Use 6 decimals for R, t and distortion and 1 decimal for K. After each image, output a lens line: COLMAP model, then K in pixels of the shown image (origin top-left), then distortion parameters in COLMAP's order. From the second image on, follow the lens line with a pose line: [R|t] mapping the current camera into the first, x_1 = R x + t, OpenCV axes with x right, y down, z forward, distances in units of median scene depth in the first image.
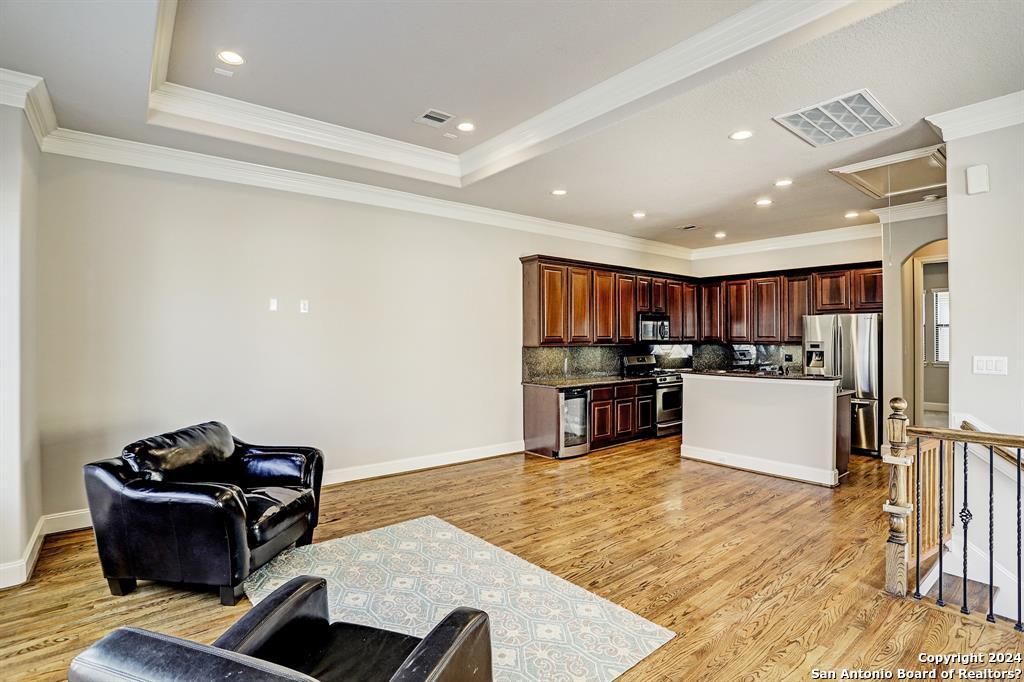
lens RADIAL K [[503.4, 0, 524.7], [0, 503.4, 340.2], [0, 0, 1]] dist [-0.040554, 0.001069]
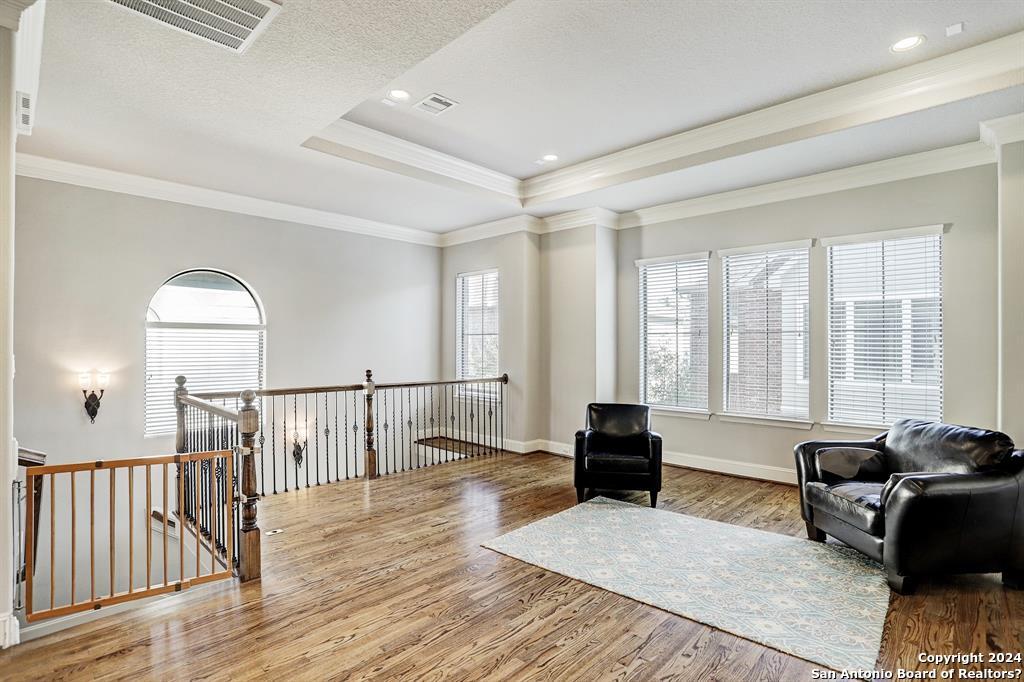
lens RADIAL K [[503.4, 0, 524.7], [0, 503.4, 340.2], [0, 0, 1]] dist [-0.040554, 0.001069]
pose [[-0.992194, -0.002056, -0.124689, 0.285599], [-0.001003, 0.999963, -0.008504, 0.019114], [0.124702, -0.008312, -0.992159, 1.918622]]
